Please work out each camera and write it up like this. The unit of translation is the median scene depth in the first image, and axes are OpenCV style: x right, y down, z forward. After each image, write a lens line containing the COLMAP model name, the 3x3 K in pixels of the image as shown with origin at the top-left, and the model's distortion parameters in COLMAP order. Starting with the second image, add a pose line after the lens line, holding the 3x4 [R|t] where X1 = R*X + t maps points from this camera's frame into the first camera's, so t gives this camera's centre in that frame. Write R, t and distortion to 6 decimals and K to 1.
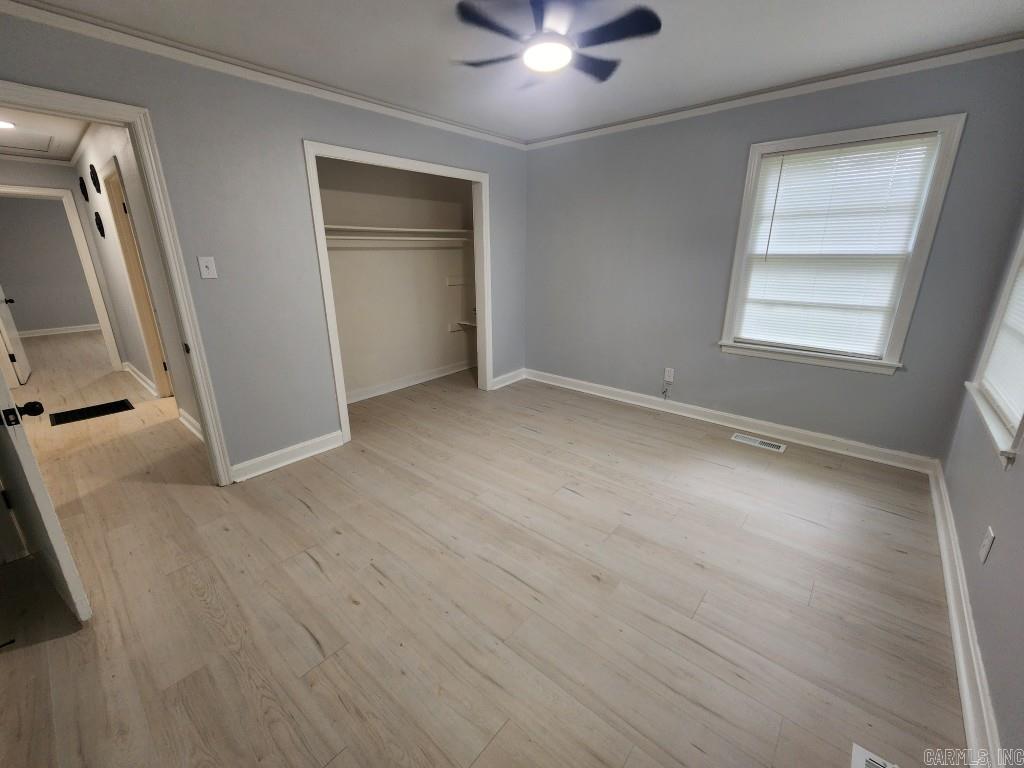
lens RADIAL K [[415.8, 0, 516.1], [0, 415.8, 379.9], [0, 0, 1]] dist [0.000126, -0.000098]
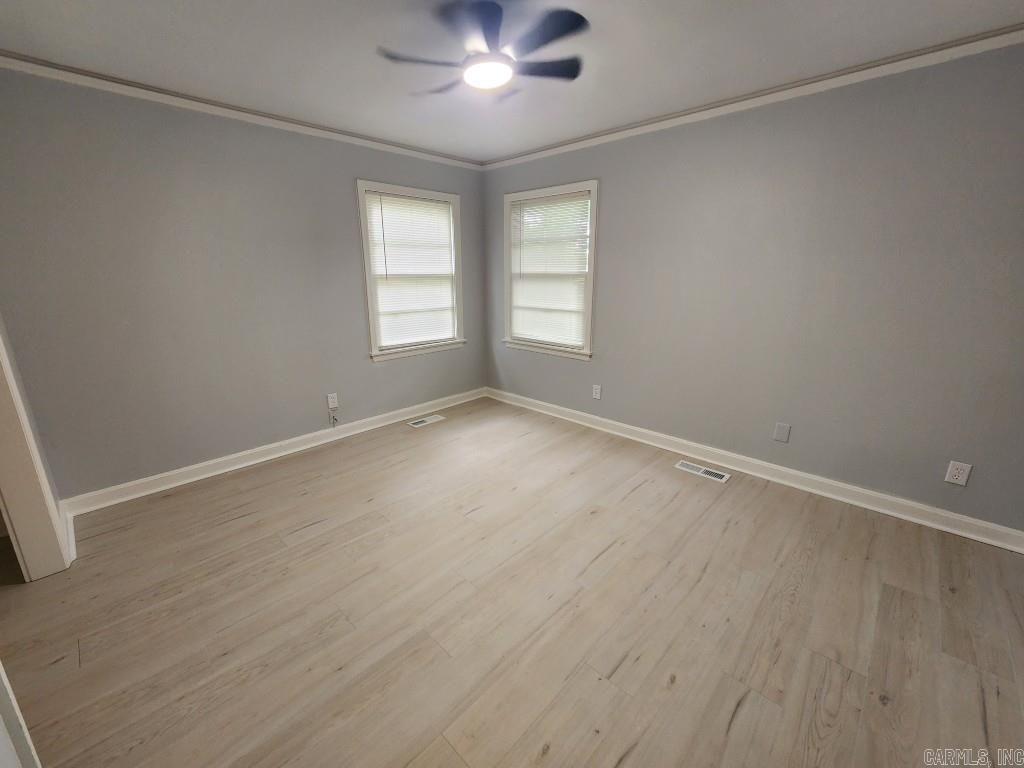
lens RADIAL K [[410.8, 0, 501.1], [0, 410.8, 379.1], [0, 0, 1]] dist [0.000850, -0.000261]
pose [[0.082023, -0.248656, 0.965113, -0.683728], [0.299563, 0.929747, 0.214085, -0.199754], [-0.950544, 0.271553, 0.150748, 0.667889]]
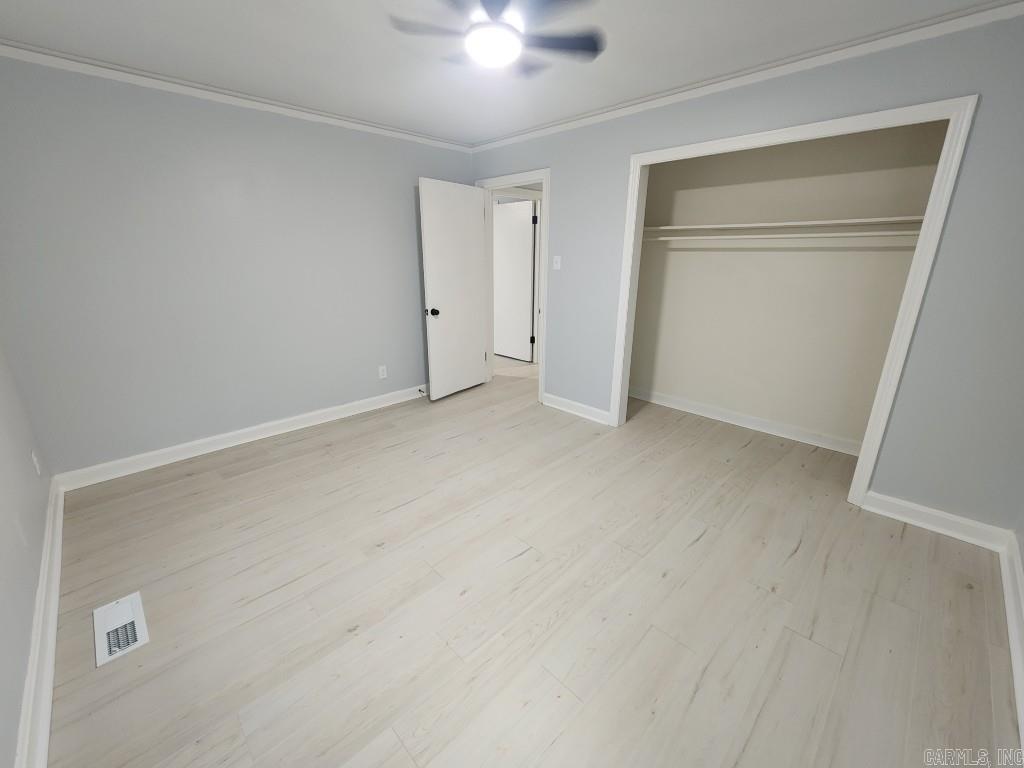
lens RADIAL K [[421.6, 0, 505.4], [0, 421.6, 382.5], [0, 0, 1]] dist [-0.000008, -0.000317]
pose [[-0.088460, 0.300301, -0.949734, 0.764386], [-0.300073, 0.901143, 0.312886, -0.259009], [0.949806, 0.312667, 0.010397, 0.807937]]
